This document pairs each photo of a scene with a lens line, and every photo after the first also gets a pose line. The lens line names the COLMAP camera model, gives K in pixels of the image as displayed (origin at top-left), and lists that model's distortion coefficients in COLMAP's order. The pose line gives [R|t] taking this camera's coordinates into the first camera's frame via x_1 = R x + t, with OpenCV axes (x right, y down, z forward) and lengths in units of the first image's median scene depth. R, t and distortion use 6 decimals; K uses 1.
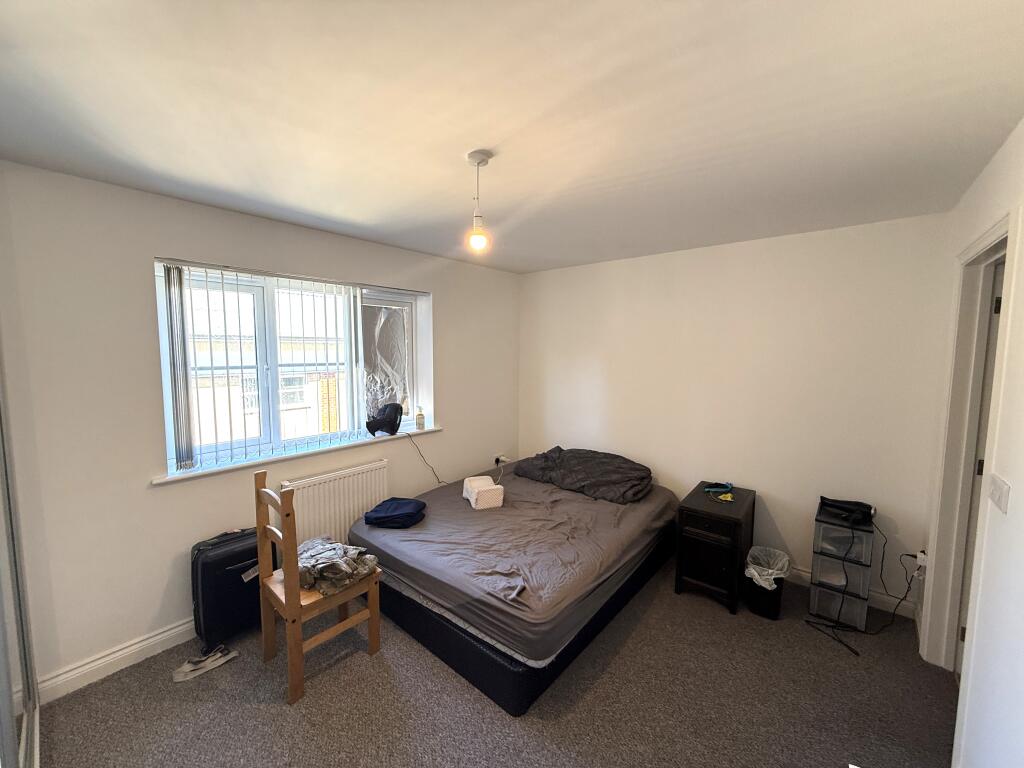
lens RADIAL K [[404.6, 0, 506.4], [0, 404.6, 383.9], [0, 0, 1]] dist [-0.000543, -0.000014]
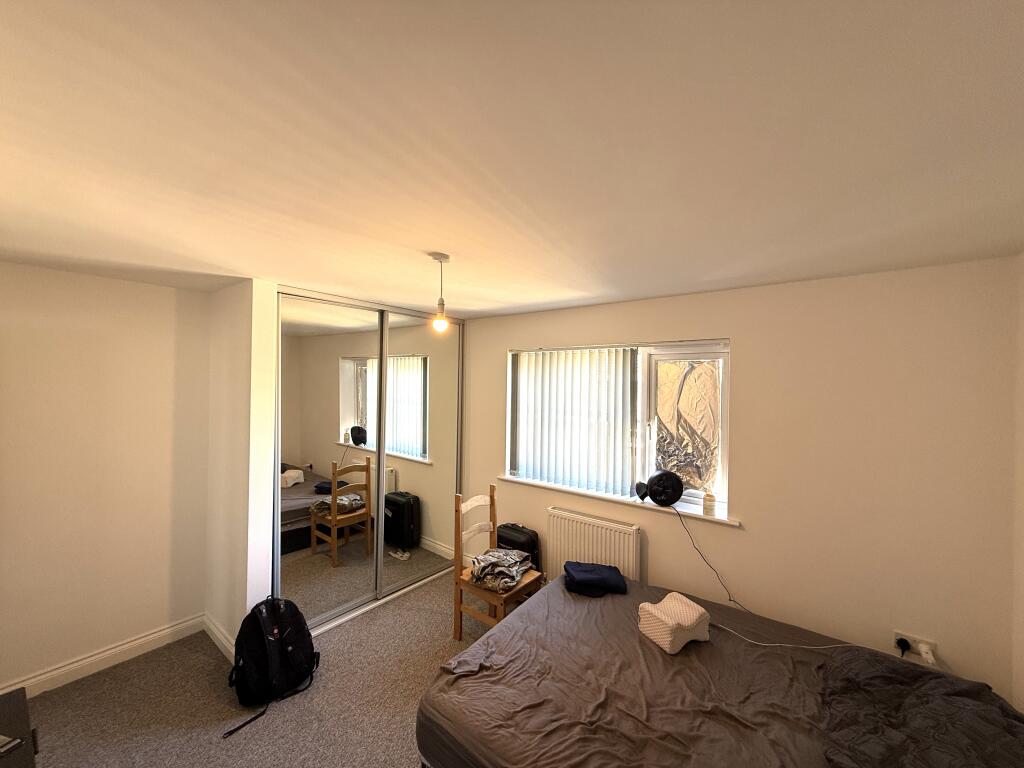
lens RADIAL K [[404.6, 0, 506.4], [0, 404.6, 383.9], [0, 0, 1]] dist [-0.000543, -0.000014]
pose [[0.046296, -0.004216, -0.998919, 0.580792], [-0.098110, 0.995137, -0.008747, -0.097190], [0.994098, 0.098409, 0.045658, 0.600845]]
